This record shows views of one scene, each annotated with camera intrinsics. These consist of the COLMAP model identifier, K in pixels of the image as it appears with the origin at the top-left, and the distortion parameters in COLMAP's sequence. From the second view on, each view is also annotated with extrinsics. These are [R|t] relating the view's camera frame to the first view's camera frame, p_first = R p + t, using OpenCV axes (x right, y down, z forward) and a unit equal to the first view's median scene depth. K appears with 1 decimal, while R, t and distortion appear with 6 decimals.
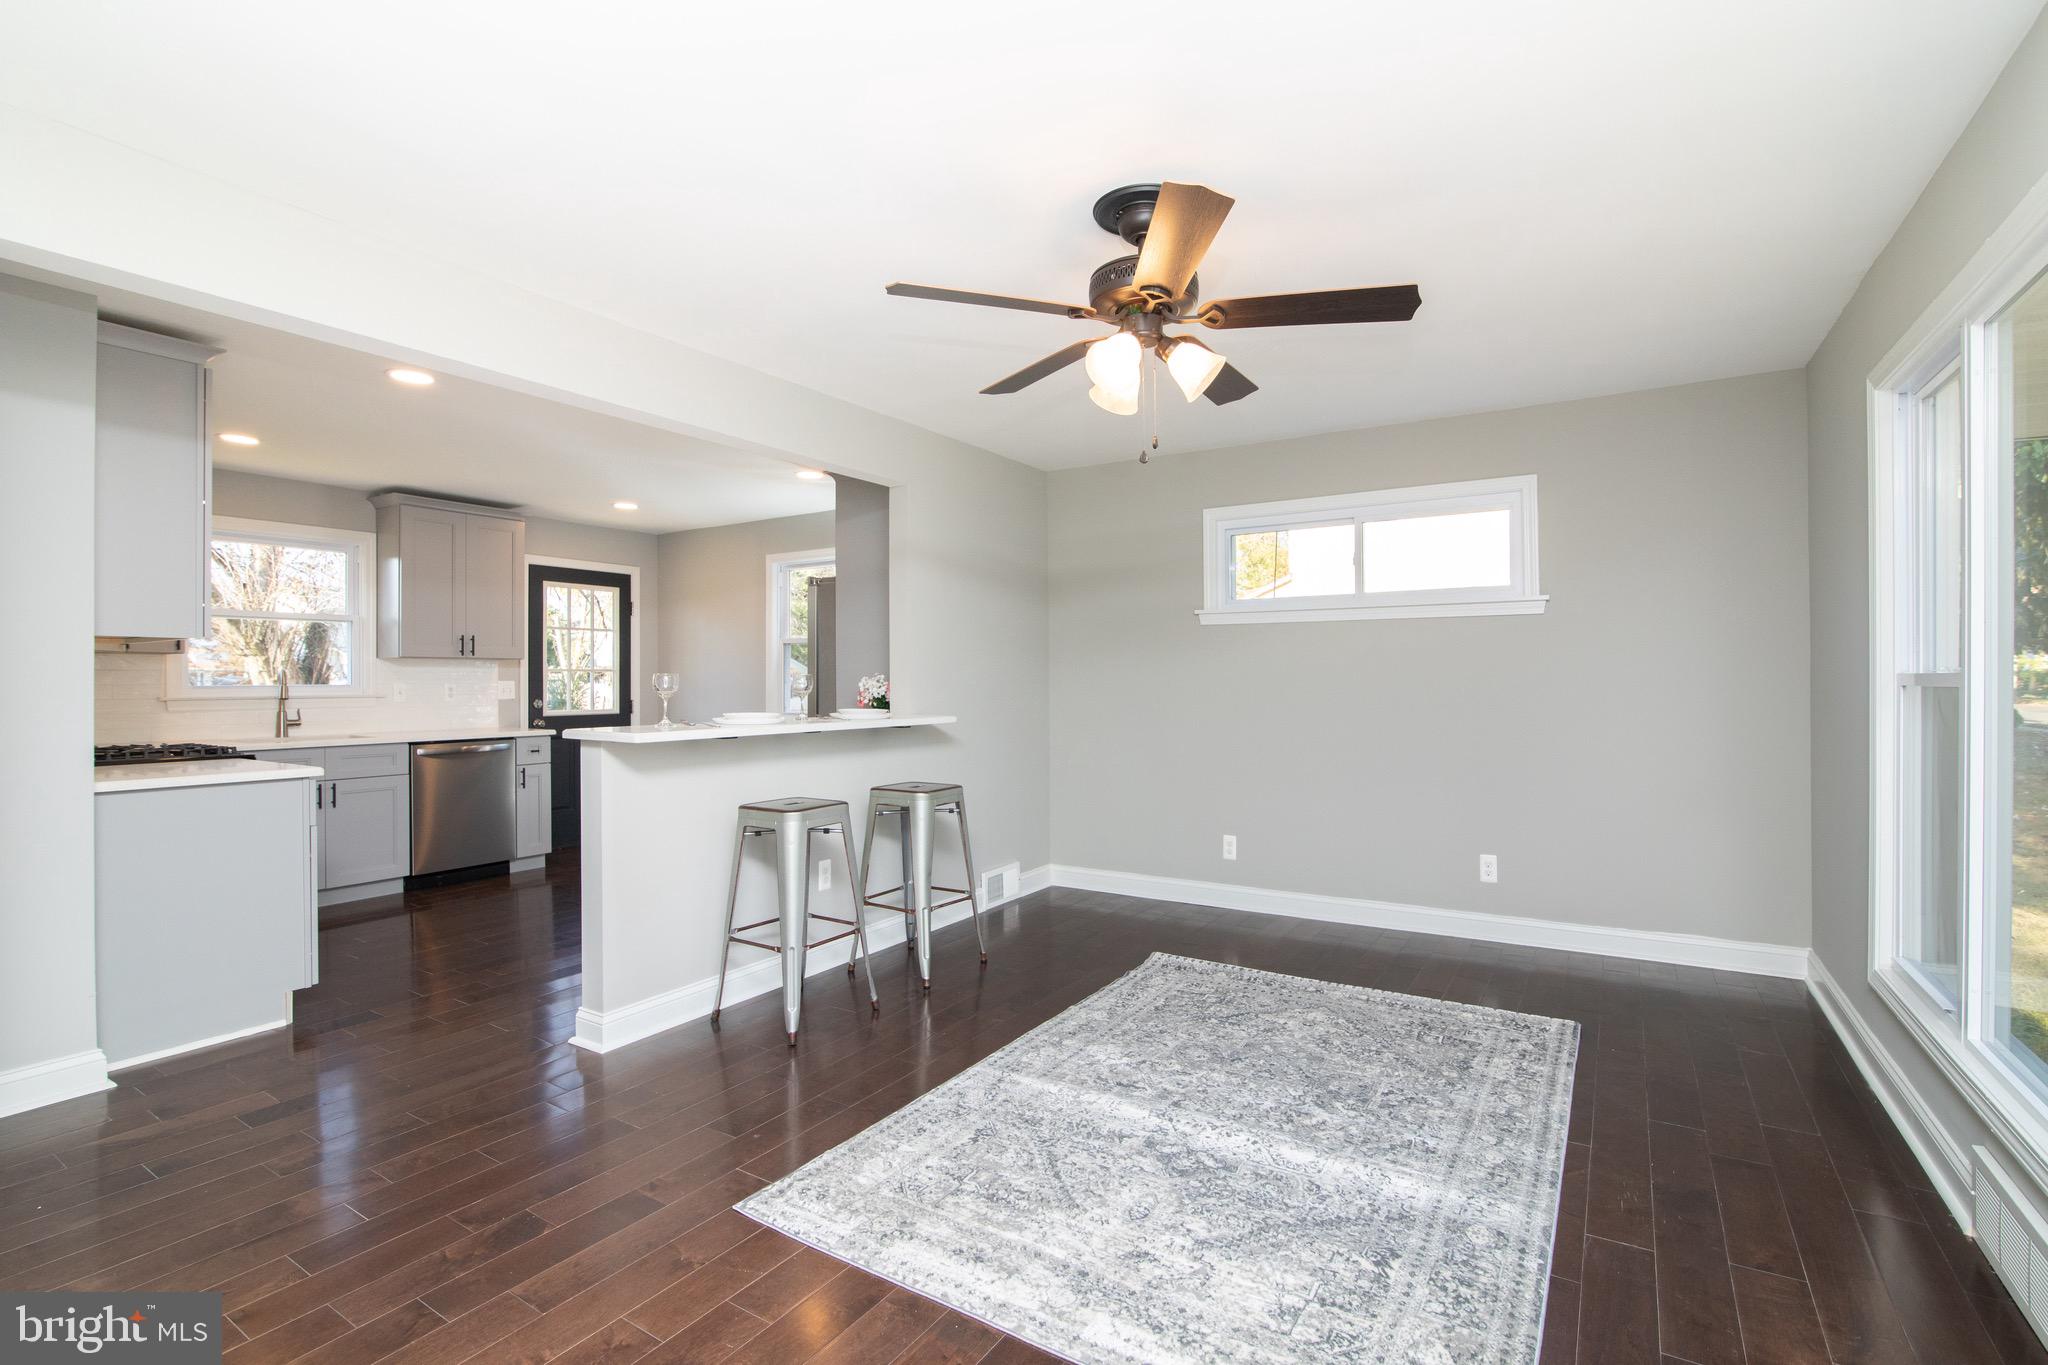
lens RADIAL K [[935.9, 0, 1029.0], [0, 935.9, 678.8], [0, 0, 1]] dist [-0.020686, 0.001183]
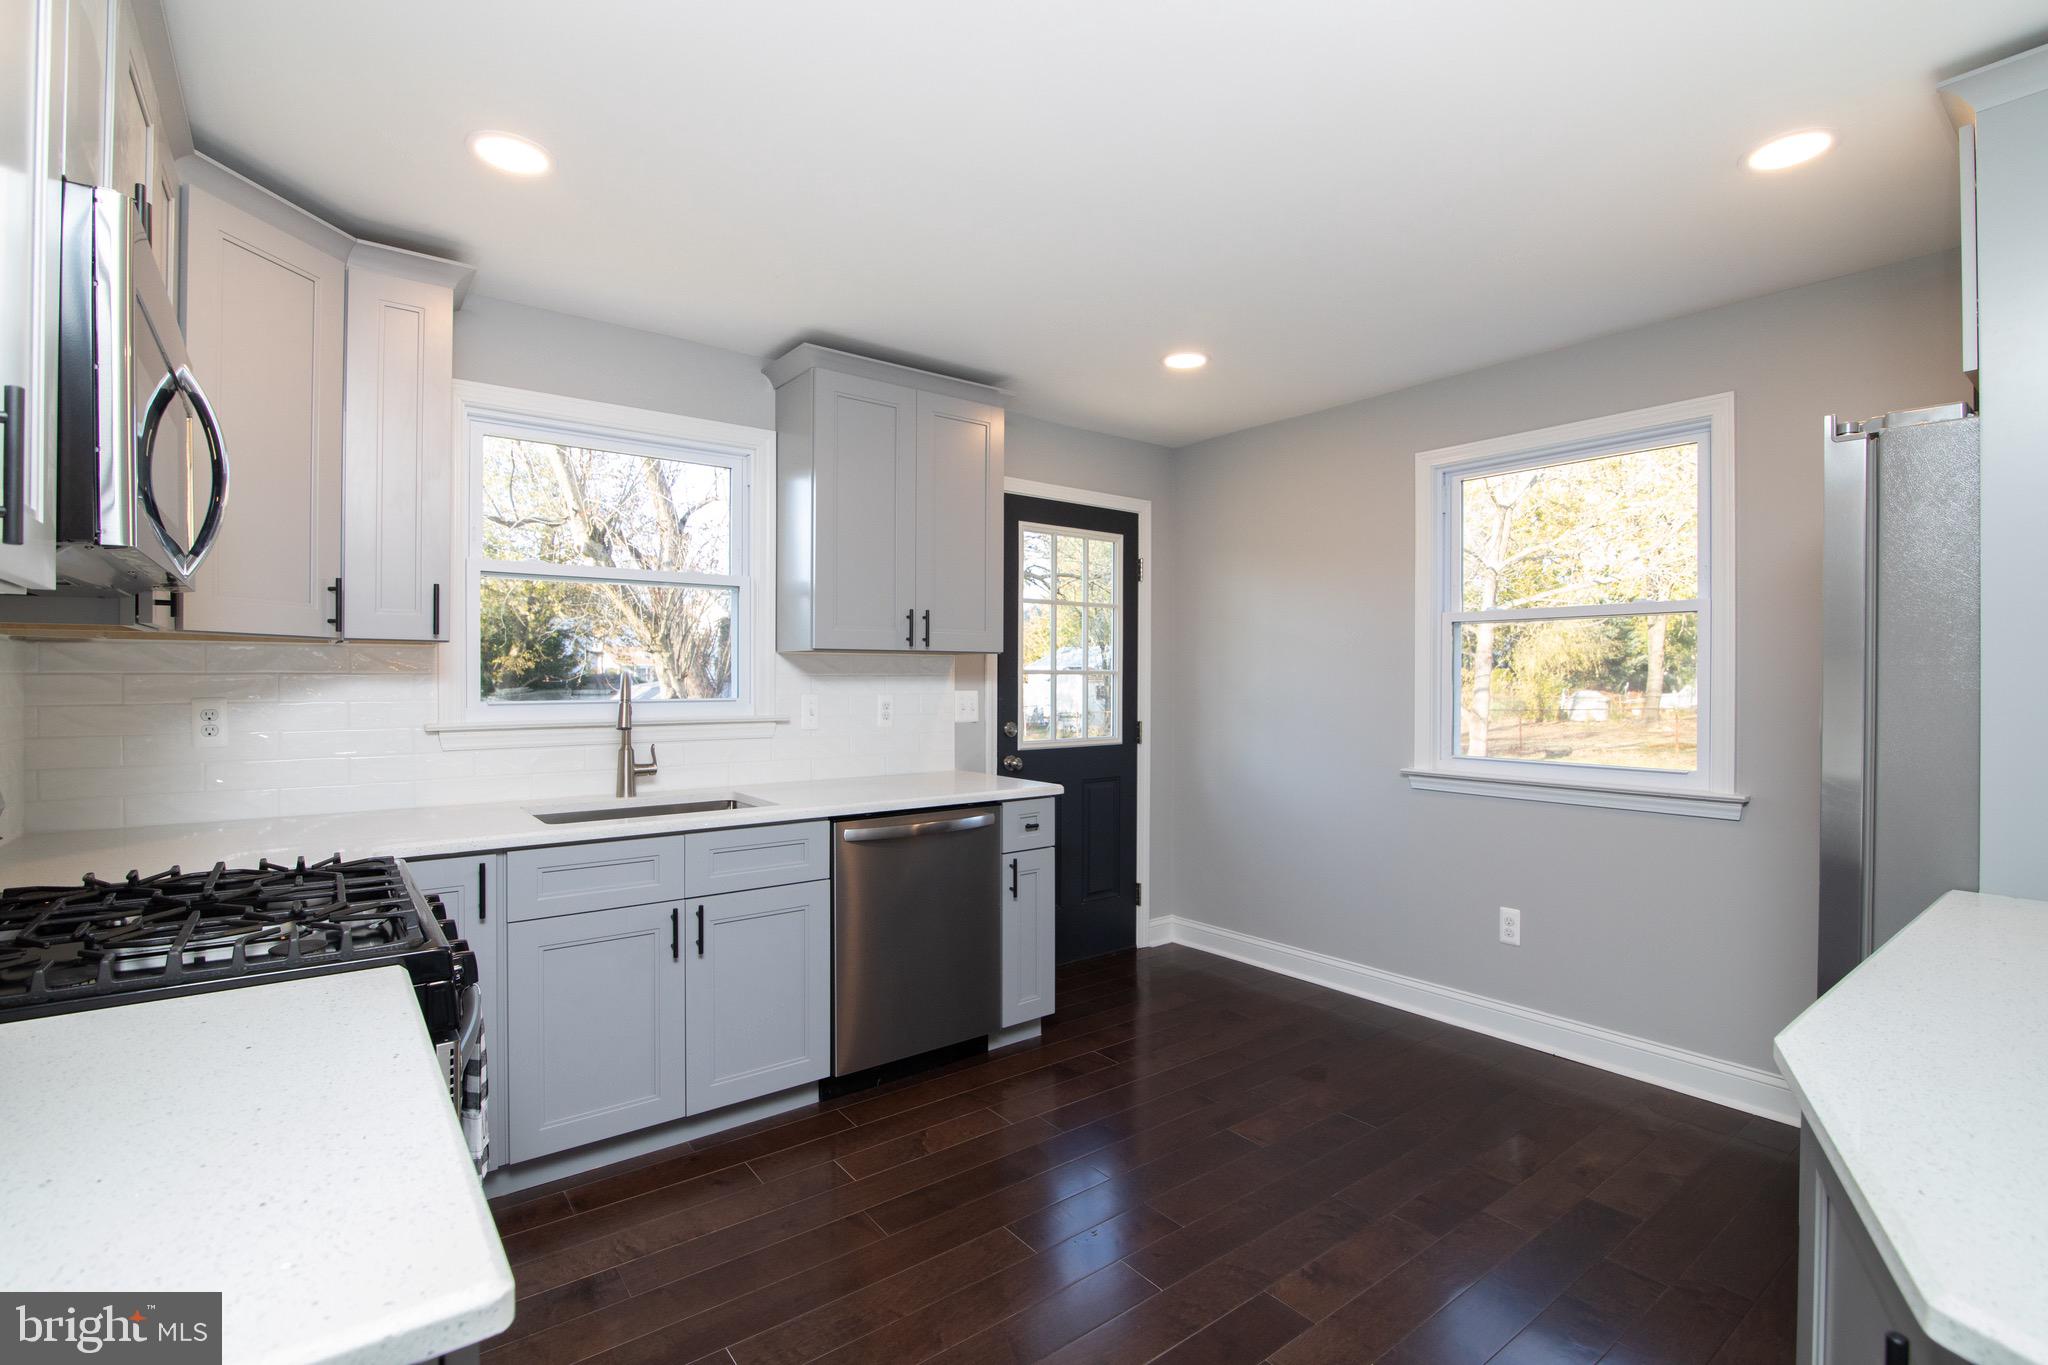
lens RADIAL K [[935.9, 0, 1029.0], [0, 935.9, 678.8], [0, 0, 1]] dist [-0.020686, 0.001183]
pose [[0.940923, 0.006809, -0.338552, -0.505016], [-0.005481, 0.999973, 0.004879, -0.013101], [0.338576, -0.002735, 0.940935, 0.712664]]
